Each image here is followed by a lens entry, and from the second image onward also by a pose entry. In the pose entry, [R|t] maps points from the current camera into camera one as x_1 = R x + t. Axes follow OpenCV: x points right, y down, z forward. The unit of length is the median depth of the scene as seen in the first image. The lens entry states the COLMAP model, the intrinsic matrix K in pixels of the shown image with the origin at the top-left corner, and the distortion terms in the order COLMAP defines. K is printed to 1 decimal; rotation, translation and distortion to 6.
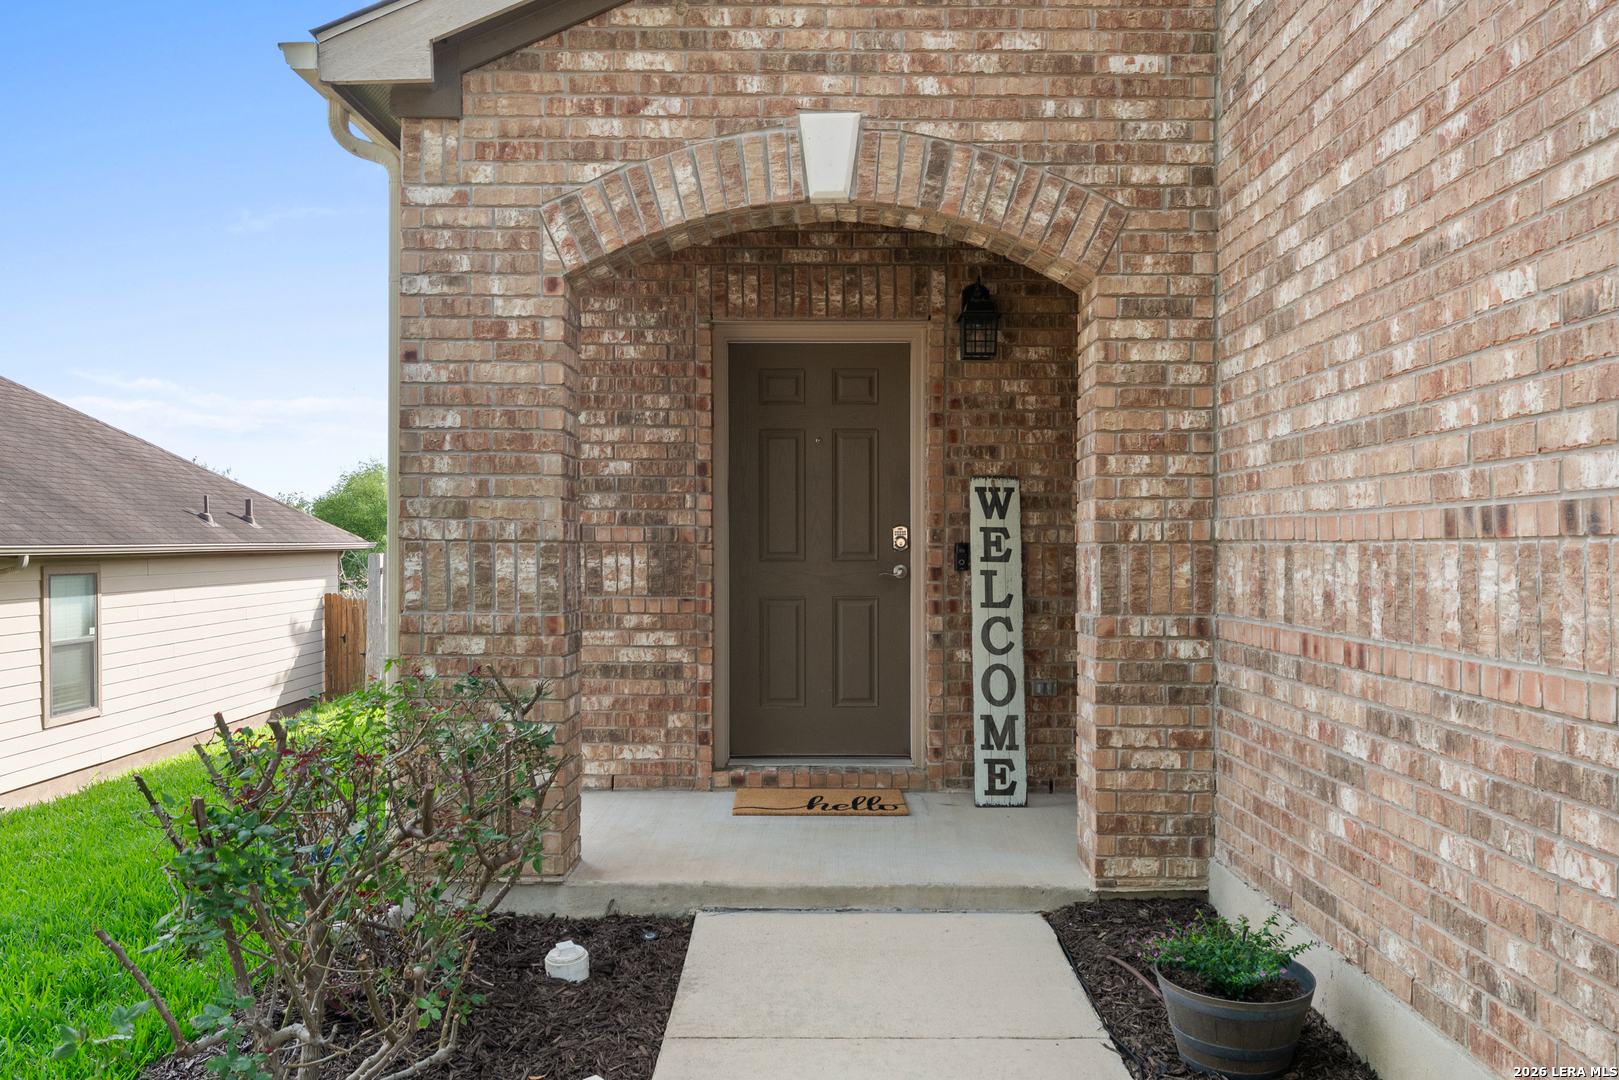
lens RADIAL K [[1318.3, 0, 775.1], [0, 1318.3, 568.5], [0, 0, 1]] dist [-0.000390, -0.003680]
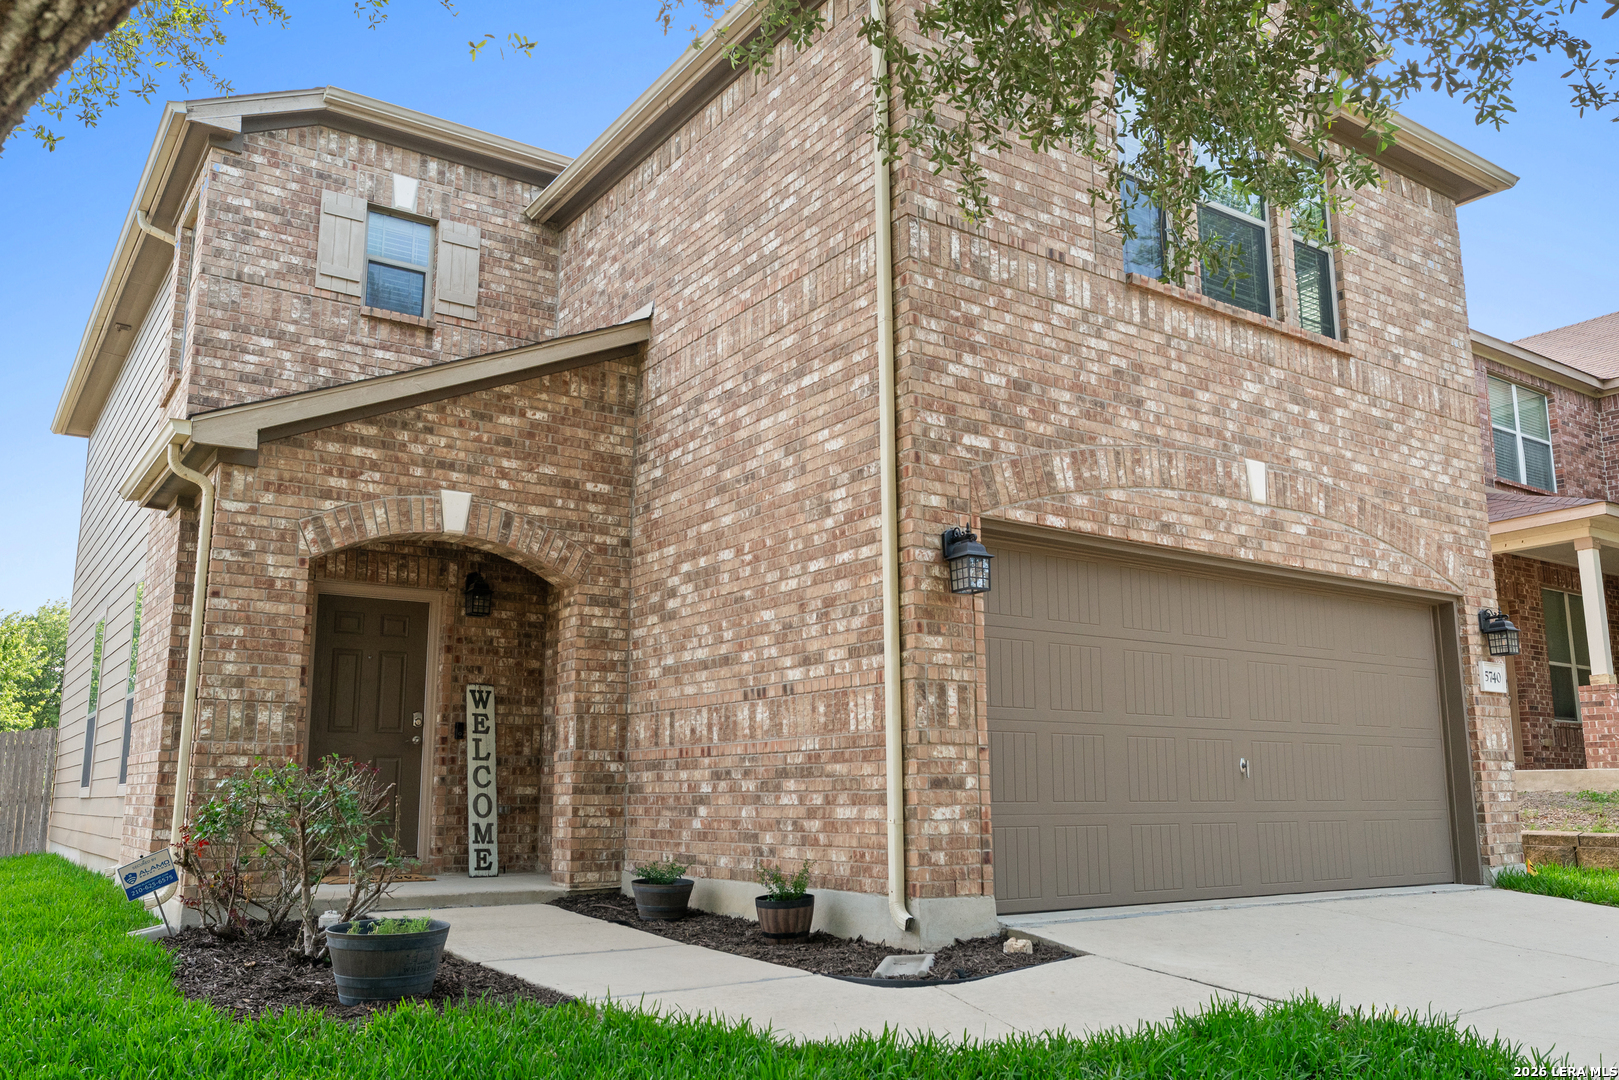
lens RADIAL K [[1318.3, 0, 839.7], [0, 1318.3, 555.3], [0, 0, 1]] dist [-0.000390, -0.003680]
pose [[0.808408, 0.102372, 0.579652, -0.627363], [0.013884, 0.981170, -0.192647, 0.138152], [-0.588459, 0.163785, 0.791764, -0.887698]]
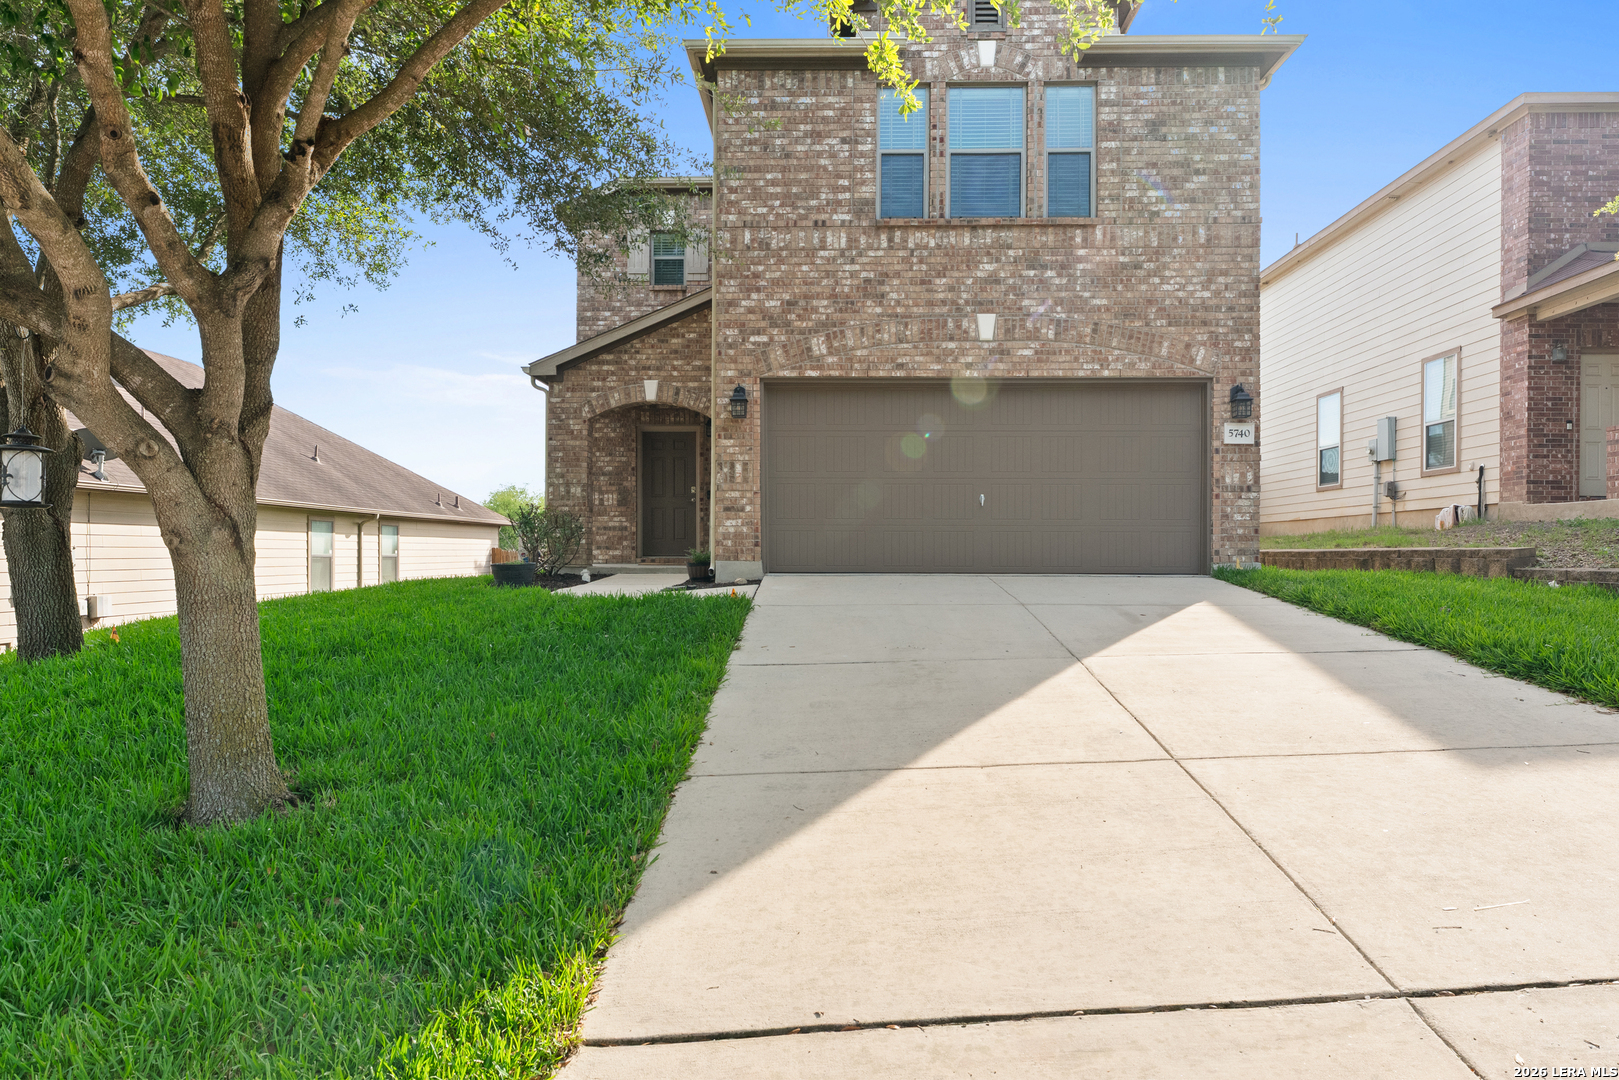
lens RADIAL K [[1012.2, 0, 781.0], [0, 1012.2, 563.8], [0, 0, 1]] dist [0.001704, -0.002163]
pose [[0.999754, 0.000895, -0.022171, 0.517230], [-0.001088, 0.999961, -0.008713, 0.257752], [0.022162, 0.008735, 0.999716, -2.155461]]
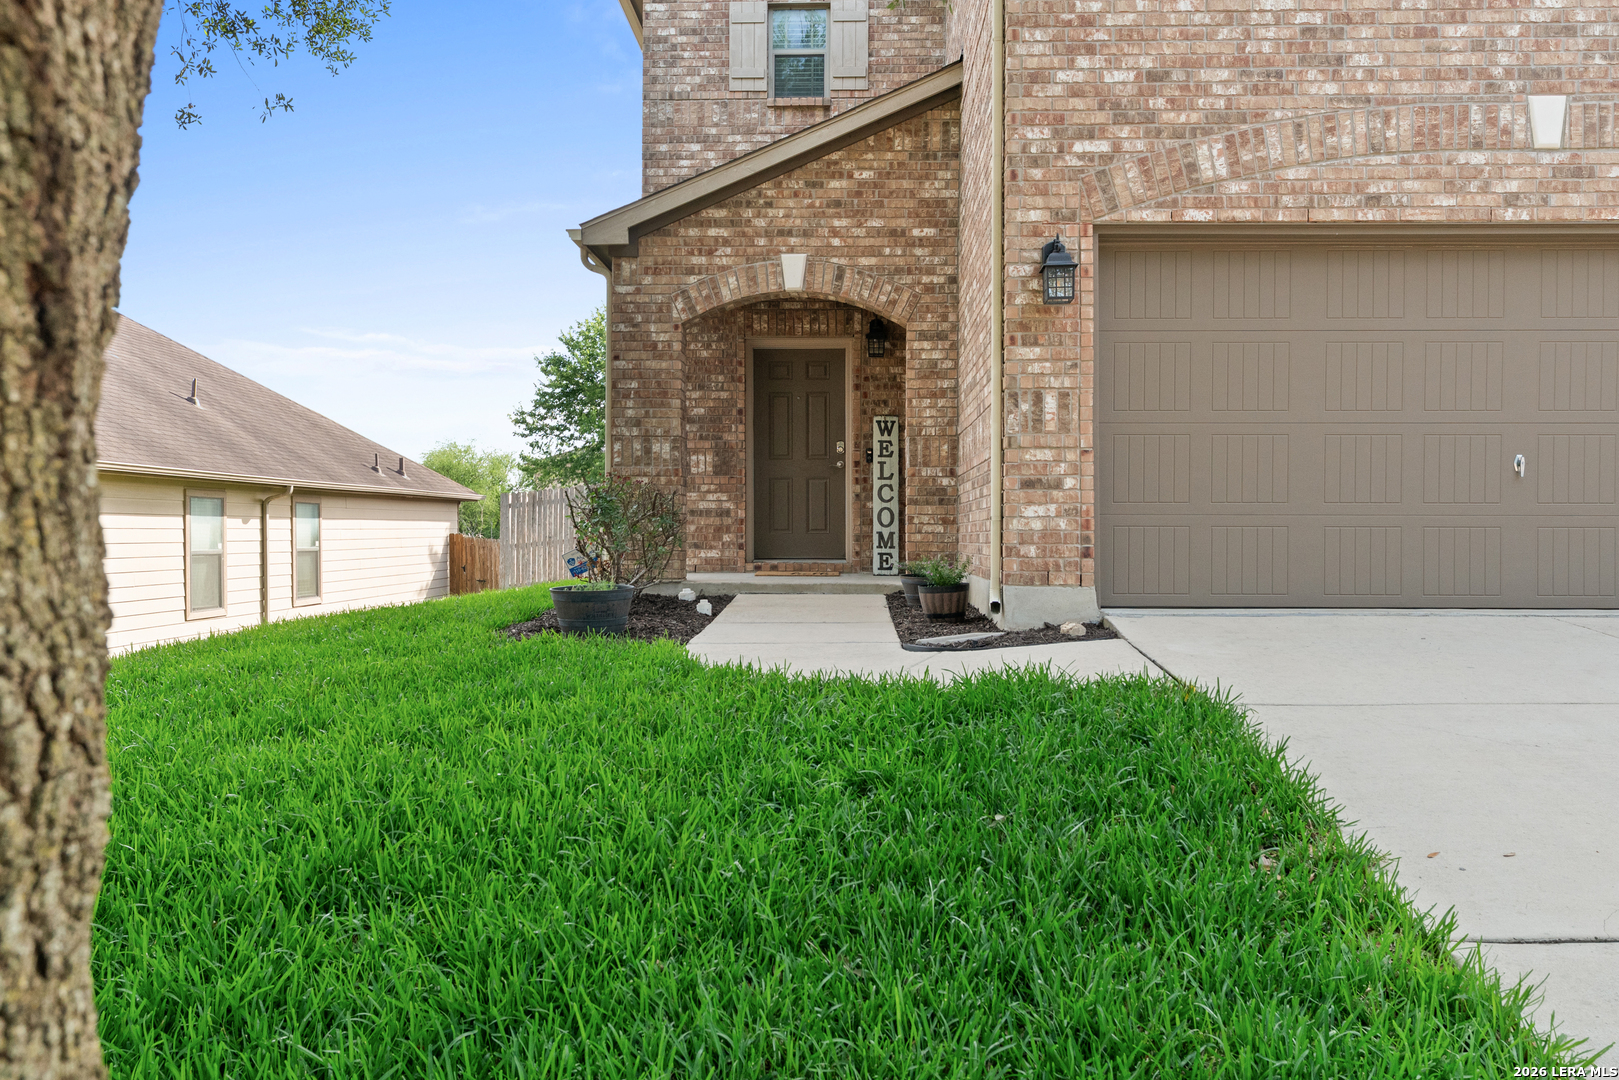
lens RADIAL K [[1318.3, 0, 776.8], [0, 1318.3, 569.5], [0, 0, 1]] dist [-0.000390, -0.003680]
pose [[0.999616, 0.000269, -0.027720, 0.075810], [0.000017, 0.999947, 0.010327, 0.193109], [0.027721, -0.010324, 0.999562, -1.353569]]
